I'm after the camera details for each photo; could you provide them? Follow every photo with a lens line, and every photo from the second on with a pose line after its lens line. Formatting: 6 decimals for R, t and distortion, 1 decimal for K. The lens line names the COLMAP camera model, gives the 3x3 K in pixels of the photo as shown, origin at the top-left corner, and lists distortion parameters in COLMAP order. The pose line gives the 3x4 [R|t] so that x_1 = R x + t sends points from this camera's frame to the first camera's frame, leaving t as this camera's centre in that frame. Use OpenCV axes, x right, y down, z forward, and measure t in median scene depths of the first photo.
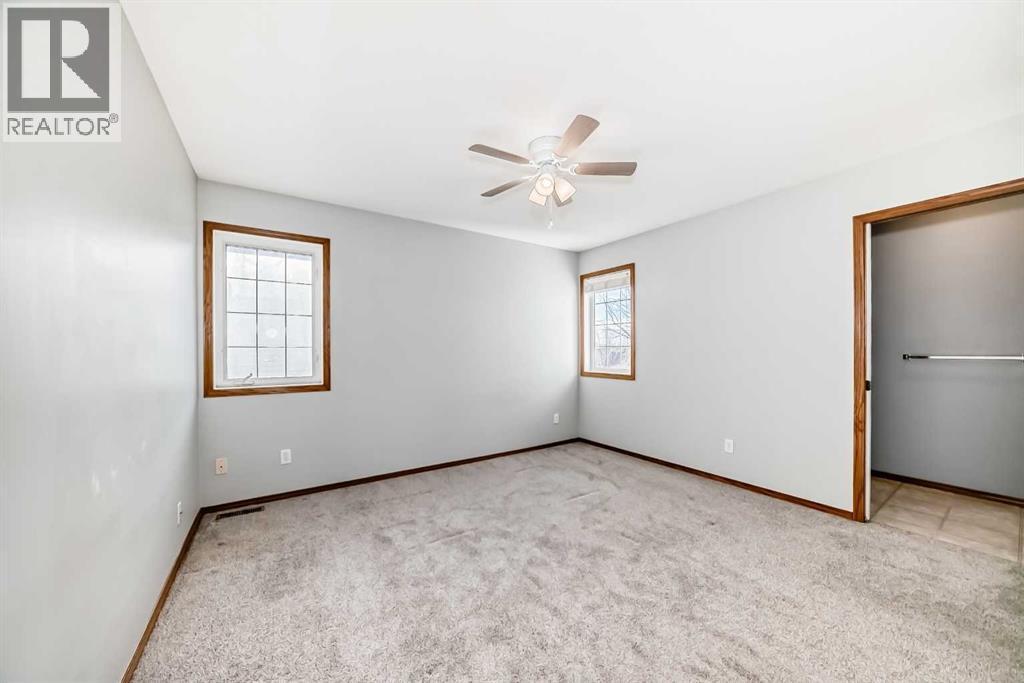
lens RADIAL K [[367.6, 0, 512.2], [0, 367.6, 349.1], [0, 0, 1]] dist [-0.024132, -0.000002]
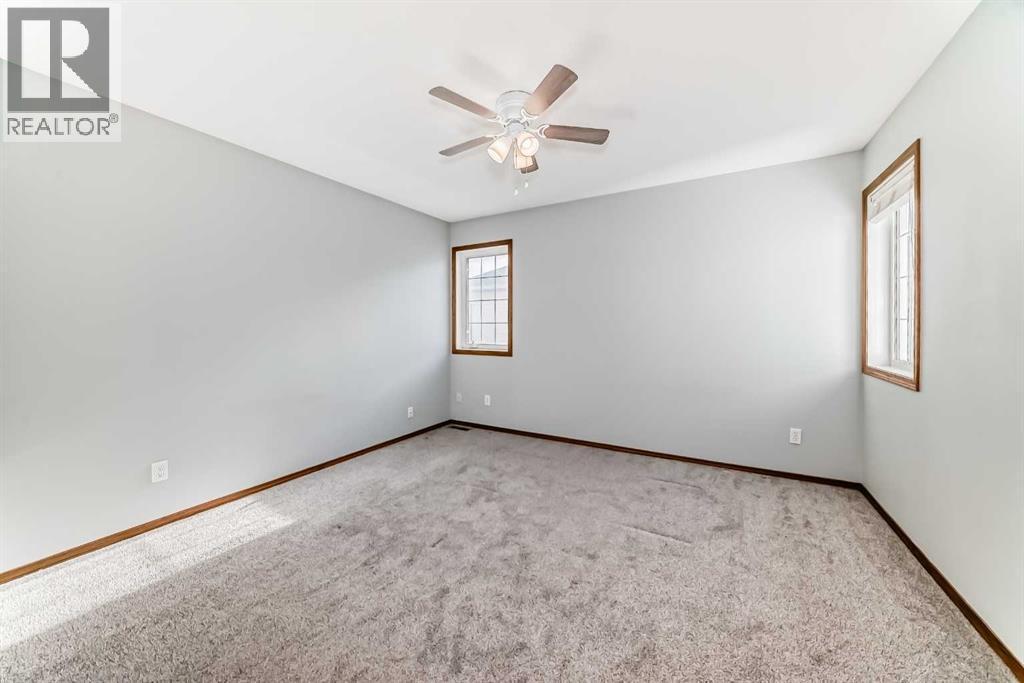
lens RADIAL K [[373.1, 0, 512.4], [0, 373.1, 326.4], [0, 0, 1]] dist [-0.014868, 0.000262]
pose [[0.431110, 0.007039, -0.902272, 0.759391], [0.003504, 0.999949, 0.009475, -0.007180], [0.902292, -0.007247, 0.431064, 0.475163]]
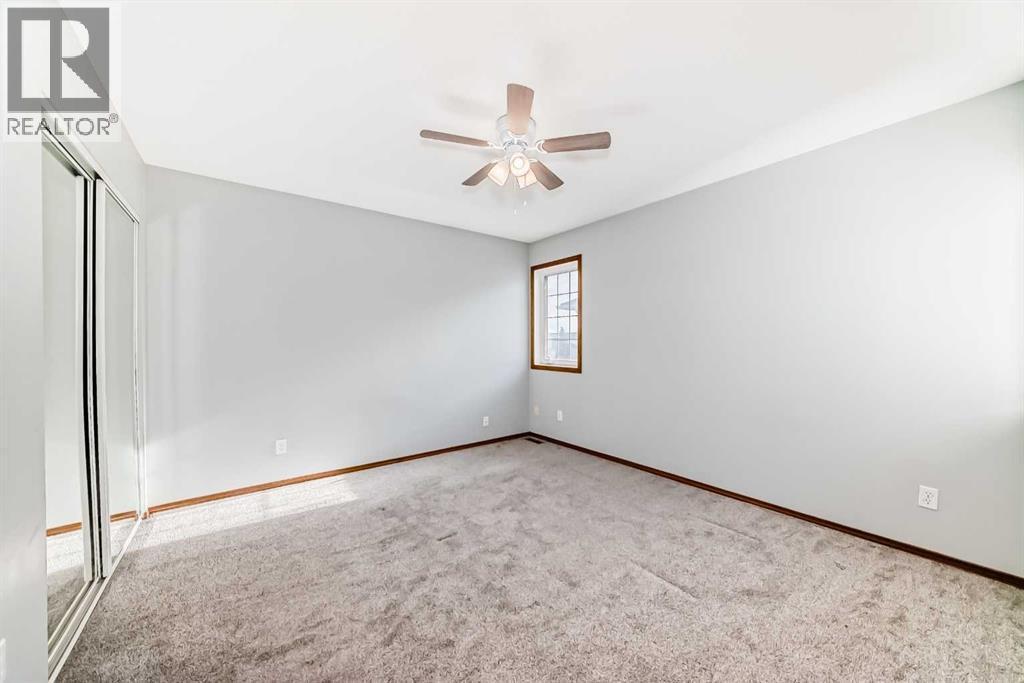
lens RADIAL K [[367.8, 0, 512.0], [0, 367.8, 341.5], [0, 0, 1]] dist [-0.023687, 0.006298]
pose [[0.050183, 0.005196, -0.998727, 0.842326], [0.006523, 0.999963, 0.005530, -0.007442], [0.998719, -0.006793, 0.050147, 0.763900]]
